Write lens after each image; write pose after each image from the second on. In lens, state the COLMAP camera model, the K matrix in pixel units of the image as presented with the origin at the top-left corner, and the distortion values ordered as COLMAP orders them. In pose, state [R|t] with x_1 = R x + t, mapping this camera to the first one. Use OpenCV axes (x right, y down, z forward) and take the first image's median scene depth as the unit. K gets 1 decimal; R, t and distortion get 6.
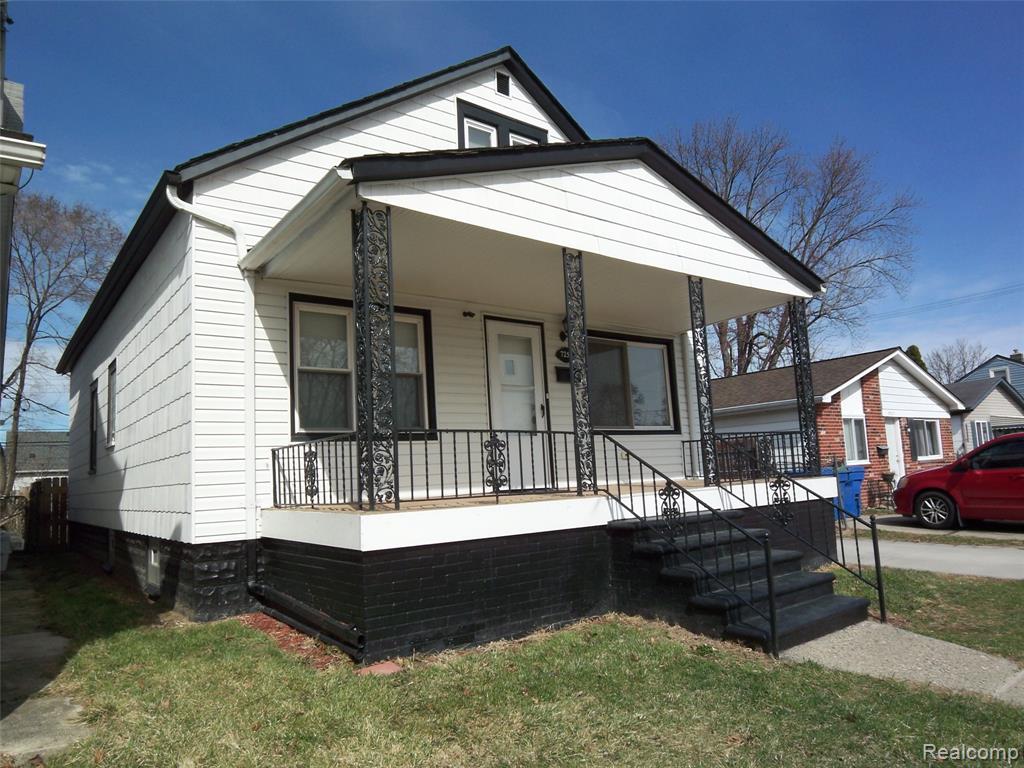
lens RADIAL K [[691.6, 0, 519.4], [0, 691.6, 390.5], [0, 0, 1]] dist [-0.016033, -0.043470]
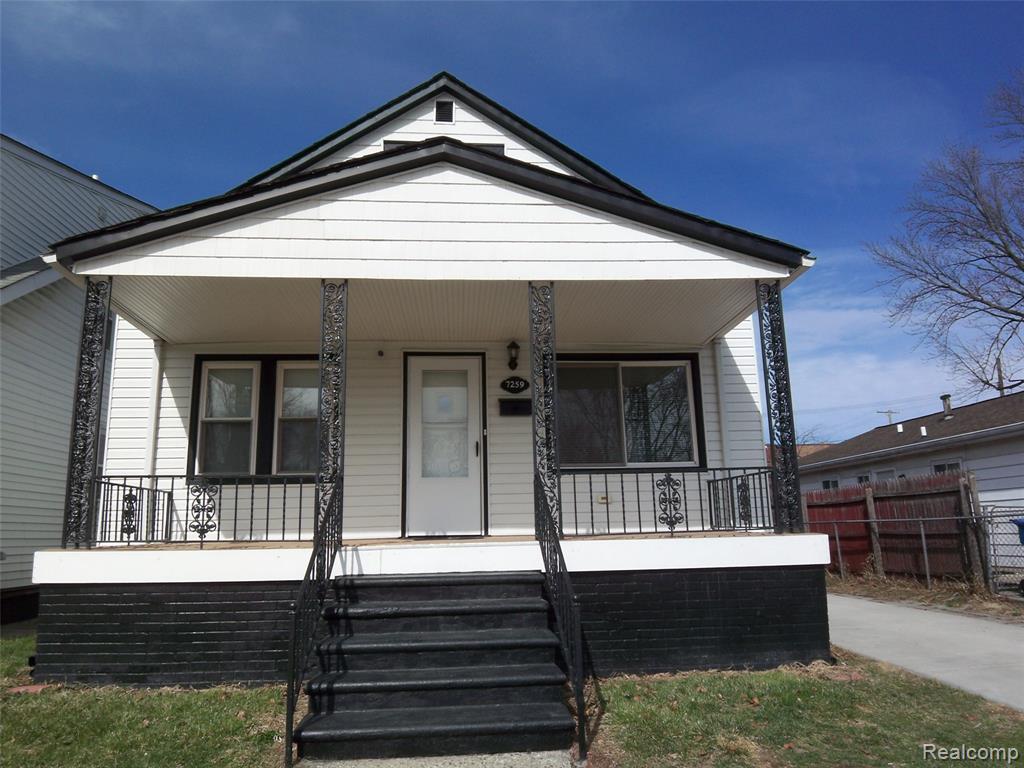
lens RADIAL K [[678.8, 0, 511.9], [0, 678.8, 397.6], [0, 0, 1]] dist [-0.051851, -0.001770]
pose [[0.836462, -0.067363, -0.543869, 0.560736], [0.047710, 0.997600, -0.050184, 0.008790], [0.545944, 0.016029, 0.837668, 0.275051]]
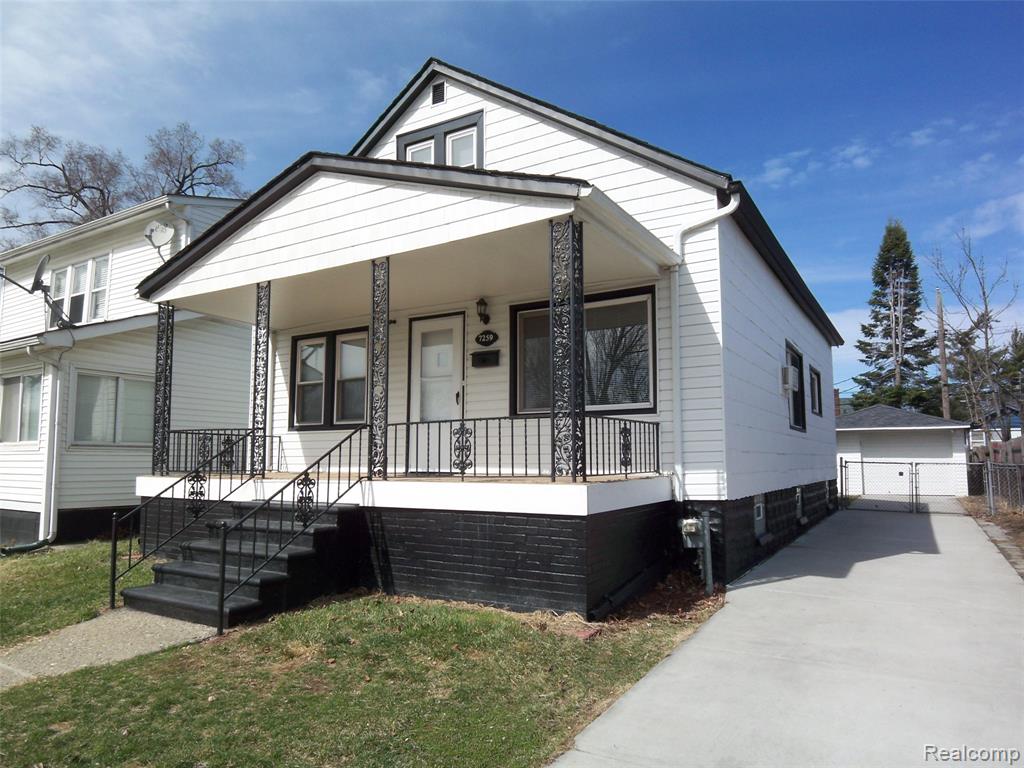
lens RADIAL K [[691.6, 0, 519.4], [0, 691.6, 390.5], [0, 0, 1]] dist [-0.016033, -0.043470]
pose [[0.358037, -0.044046, -0.932668, 1.030472], [0.102092, 0.994745, -0.007786, 0.035665], [0.928109, -0.092430, 0.360652, 0.712343]]
